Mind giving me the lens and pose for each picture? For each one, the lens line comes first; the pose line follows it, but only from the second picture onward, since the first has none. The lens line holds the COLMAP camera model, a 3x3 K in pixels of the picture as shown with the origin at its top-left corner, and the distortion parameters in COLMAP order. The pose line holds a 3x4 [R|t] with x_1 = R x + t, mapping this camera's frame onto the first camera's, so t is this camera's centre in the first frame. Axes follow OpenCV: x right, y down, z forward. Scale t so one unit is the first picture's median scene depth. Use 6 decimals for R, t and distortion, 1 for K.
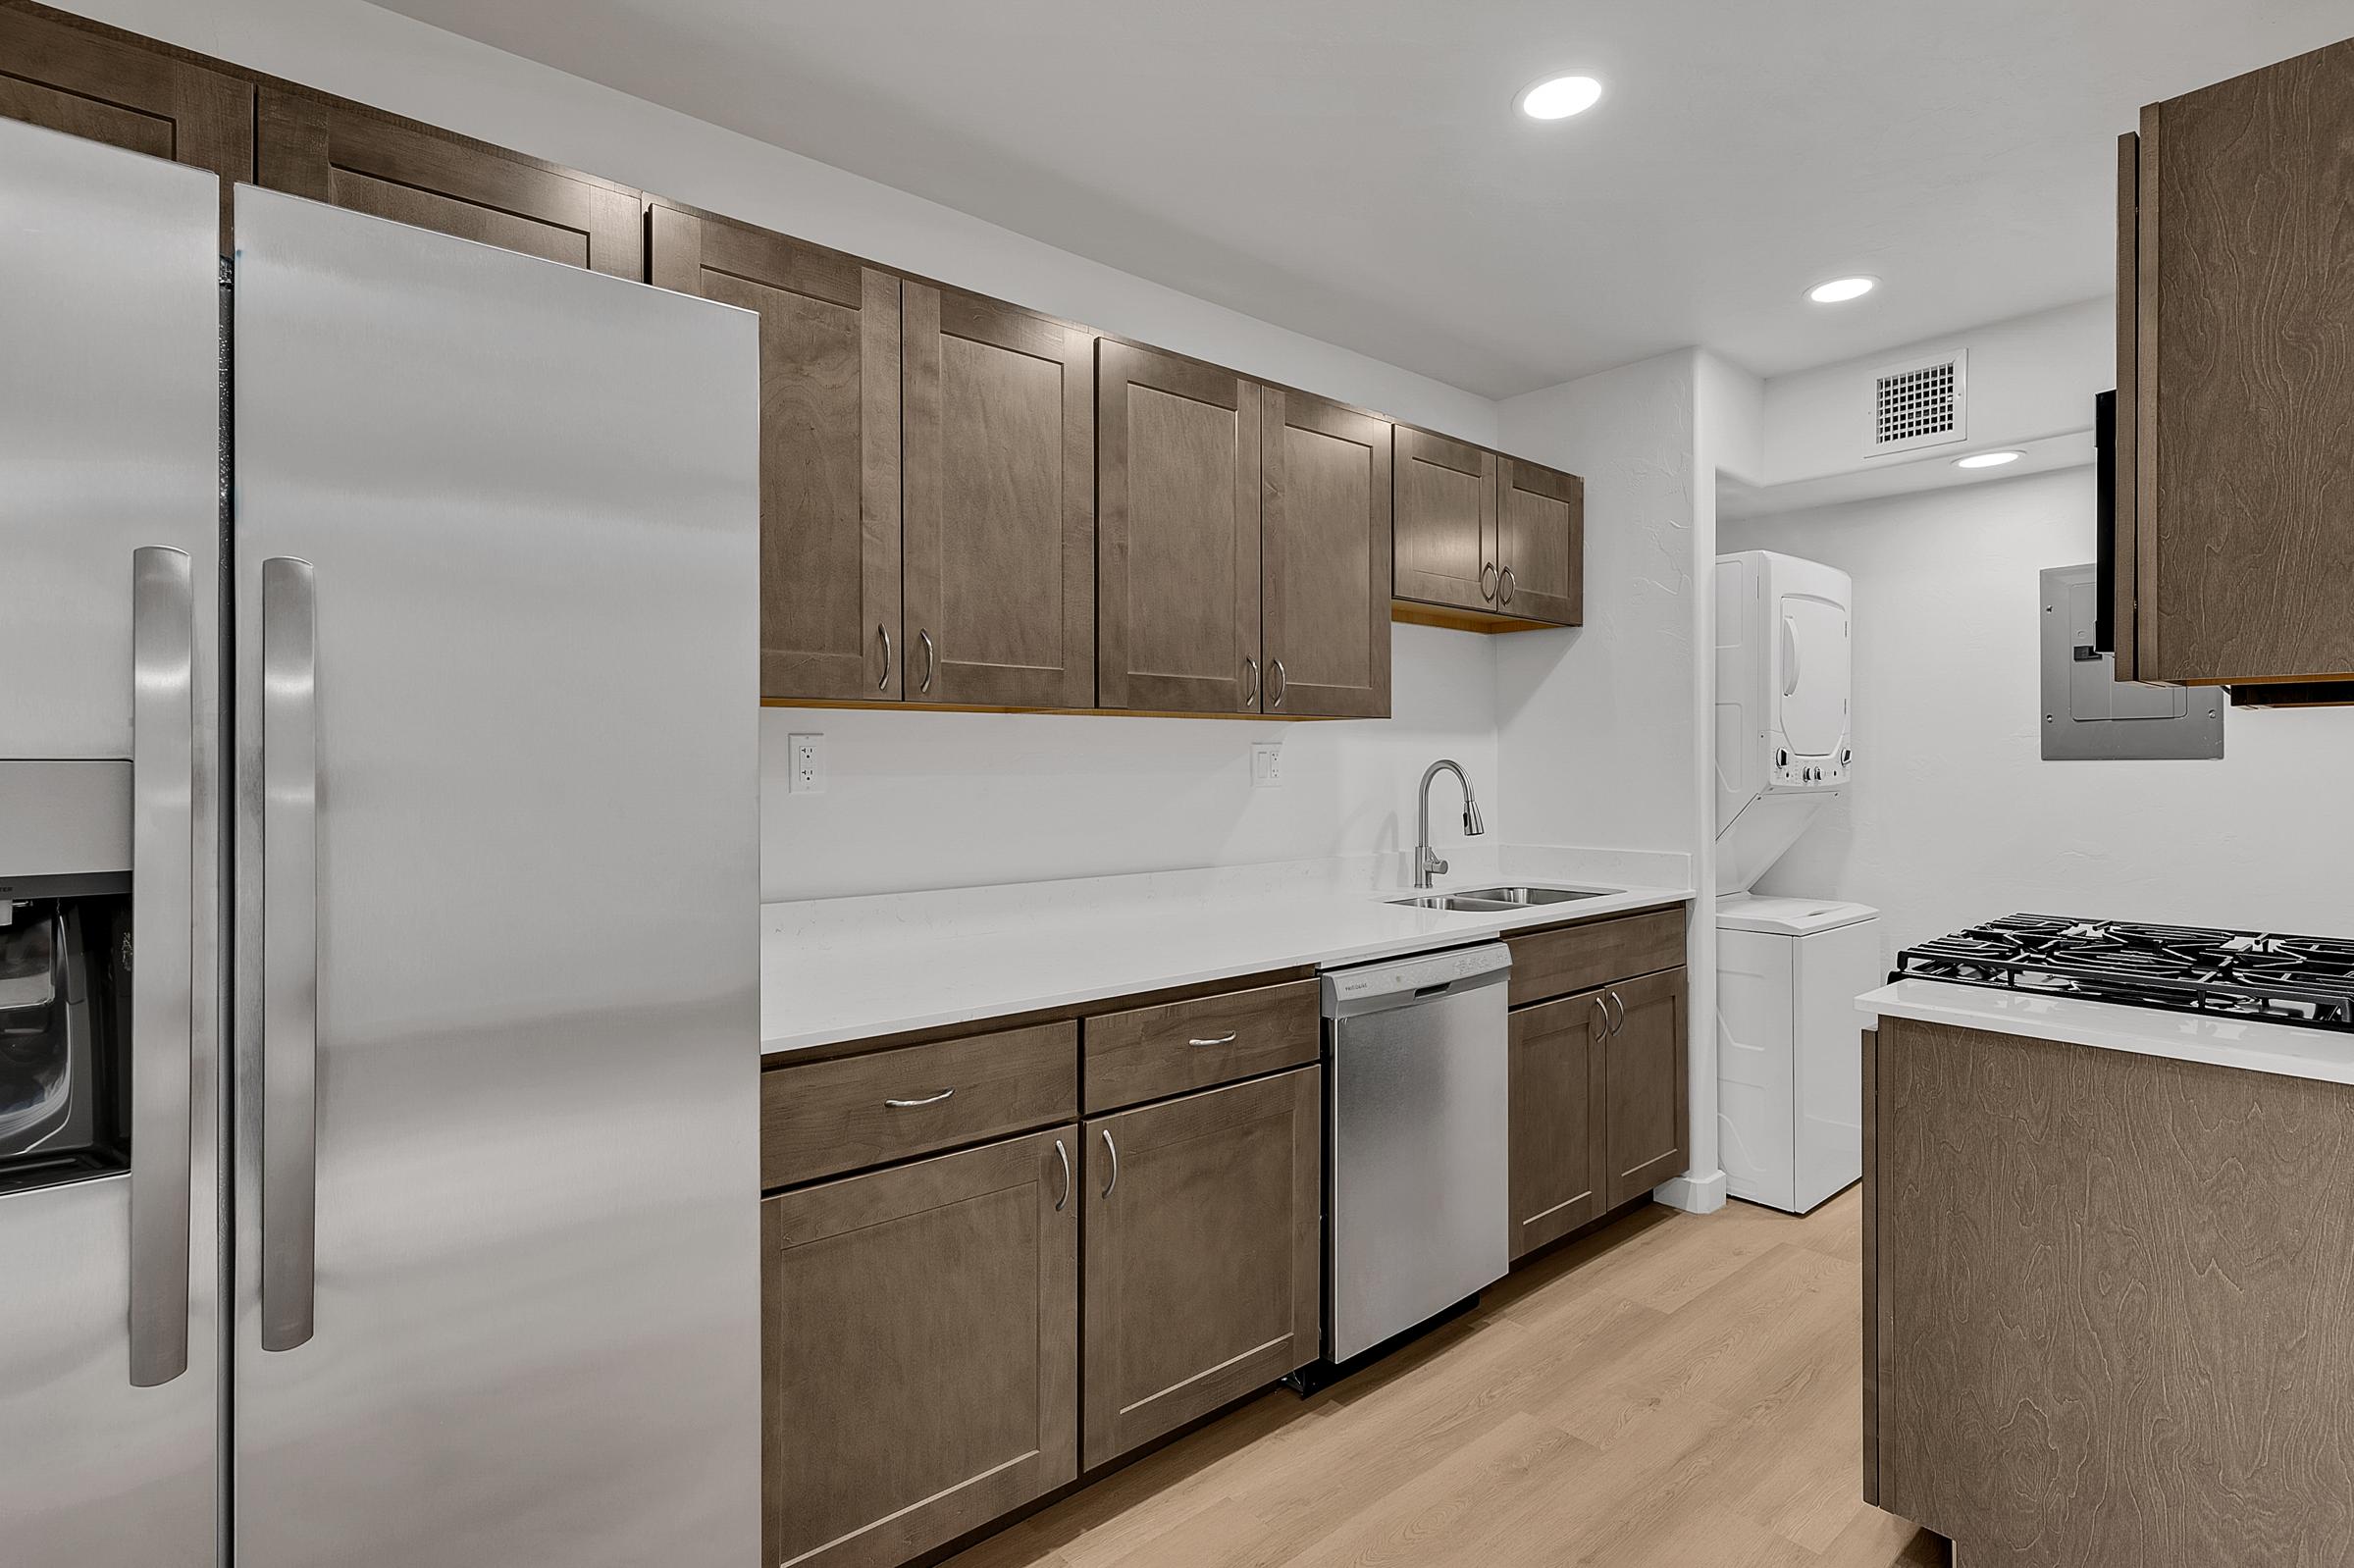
lens RADIAL K [[1096.5, 0, 1148.1], [0, 1096.5, 794.2], [0, 0, 1]] dist [-0.007242, 0.000640]
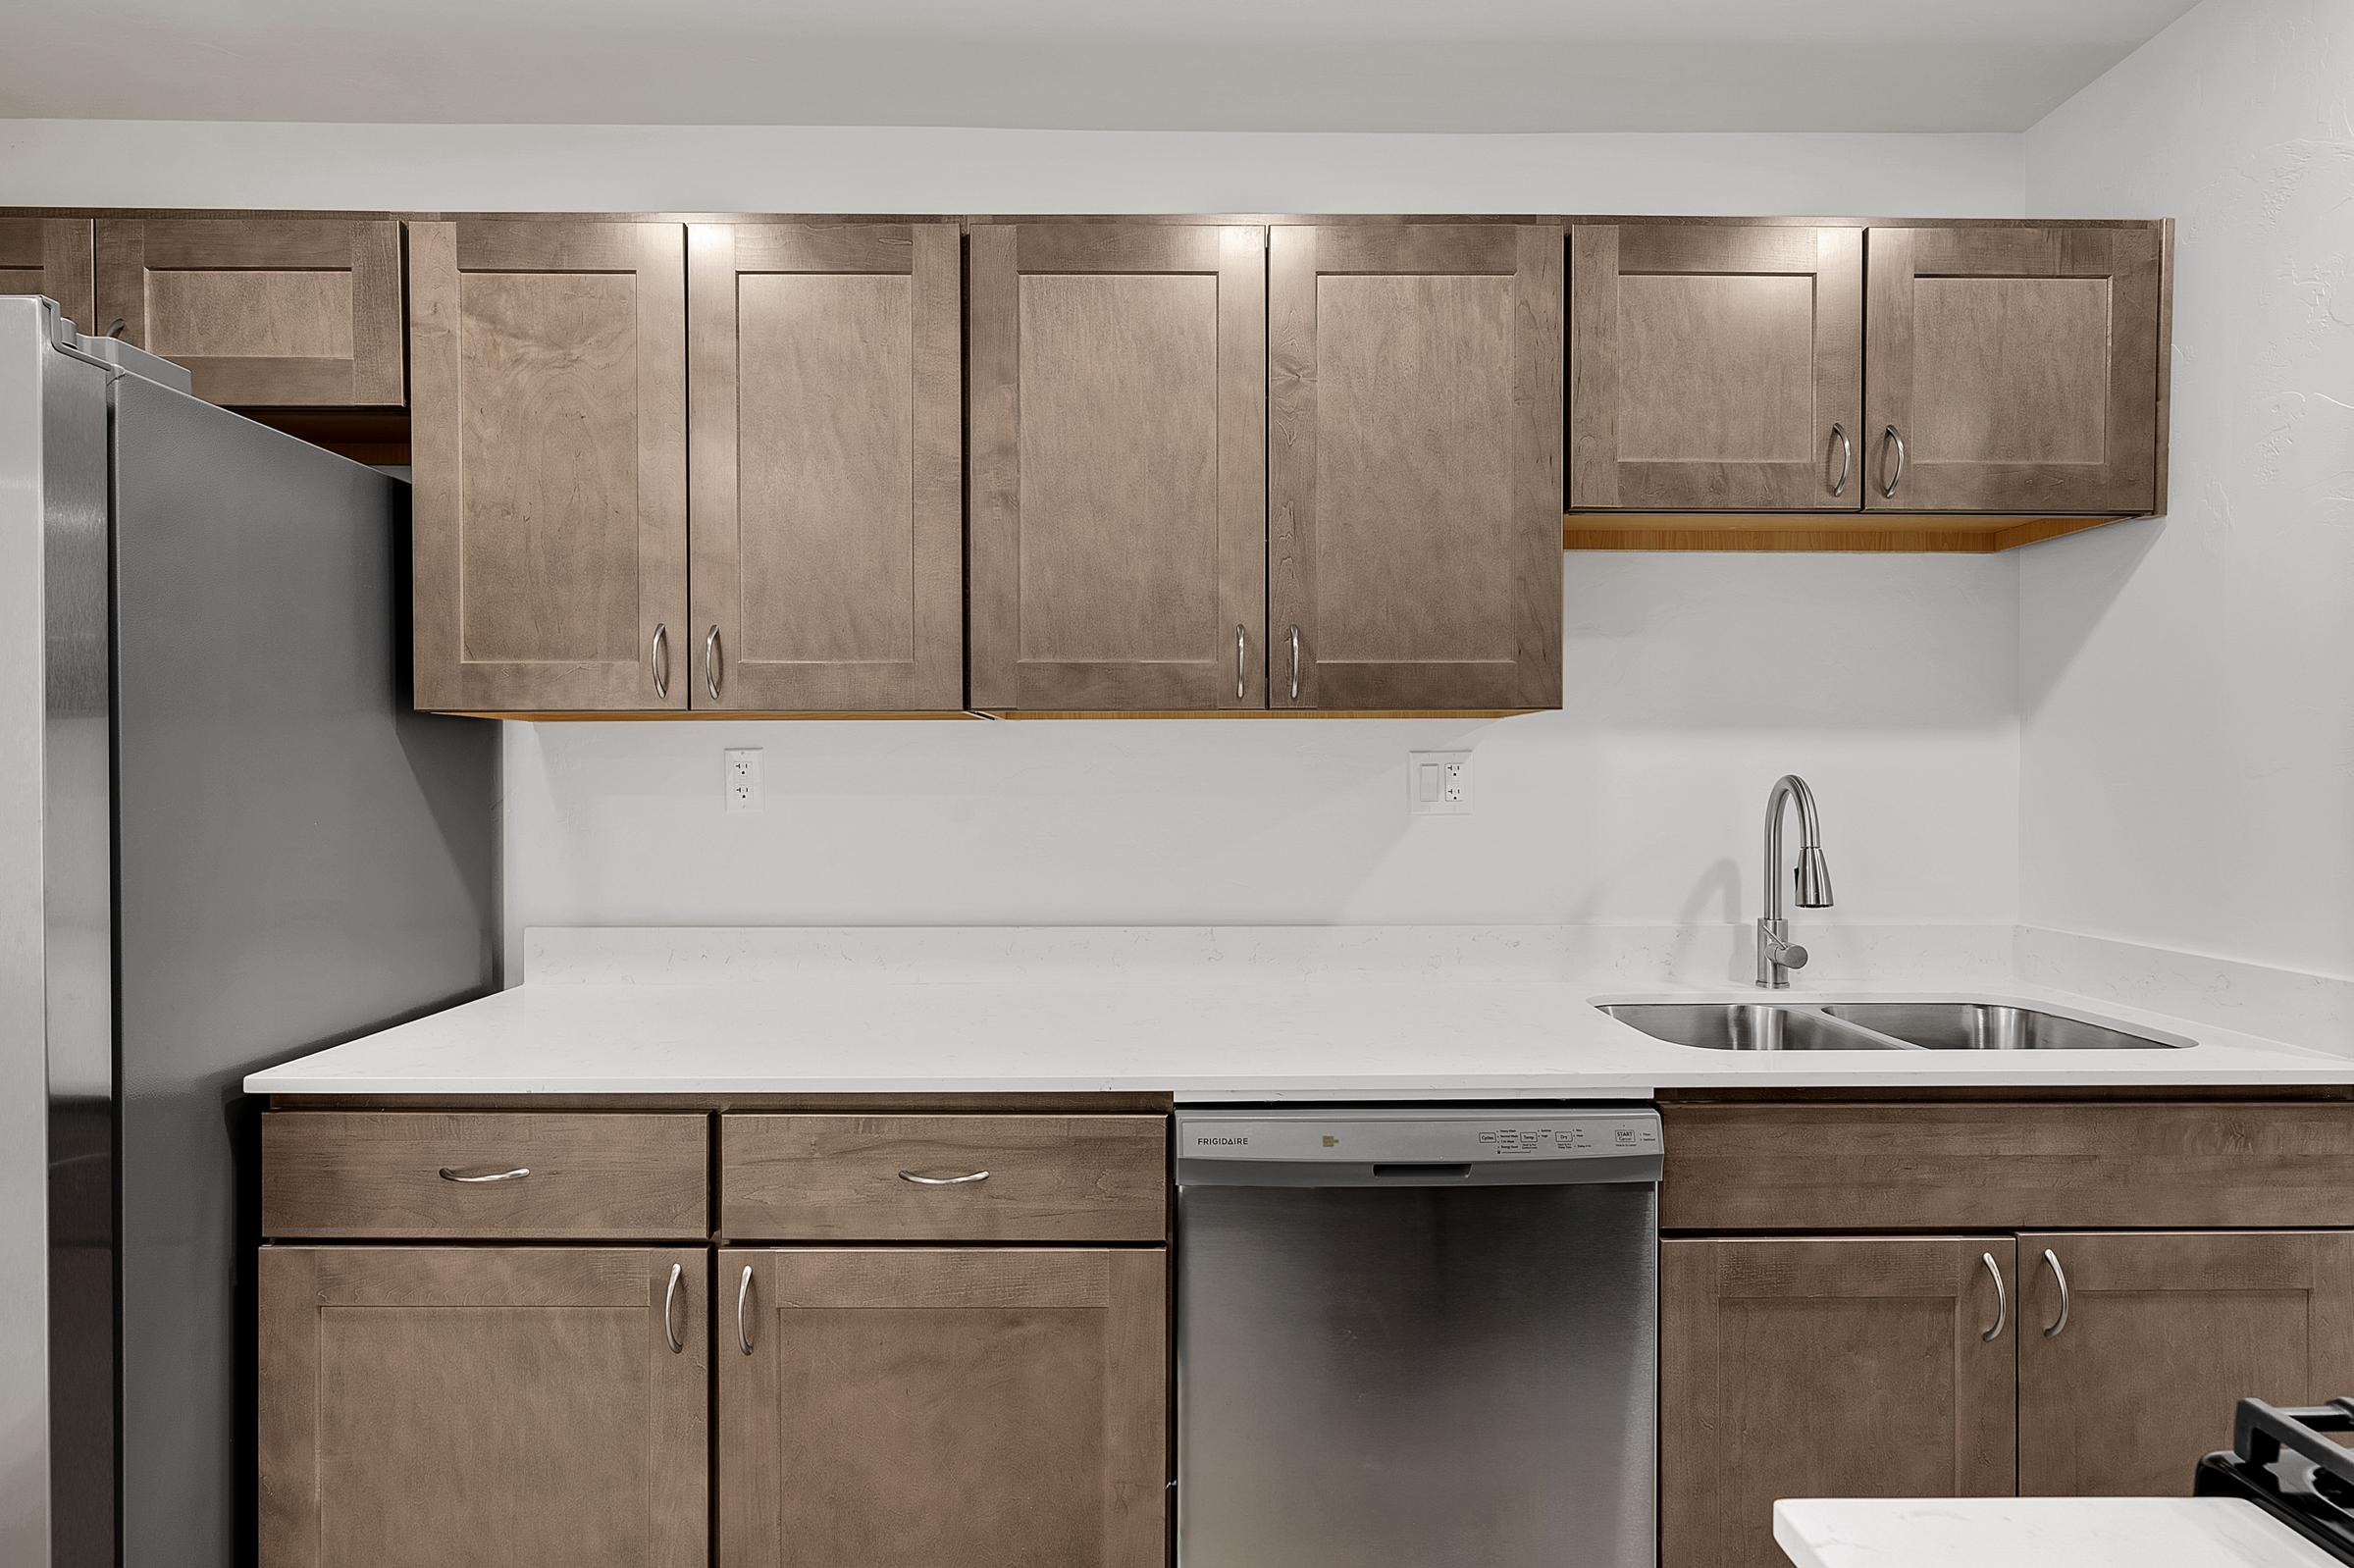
lens RADIAL K [[1125.4, 0, 1112.4], [0, 1125.4, 803.3], [0, 0, 1]] dist [-0.004164, 0.003569]
pose [[0.786023, 0.018738, -0.617913, 0.528110], [-0.018116, 0.999809, 0.007274, -0.020909], [0.617932, 0.005477, 0.786212, 0.447829]]
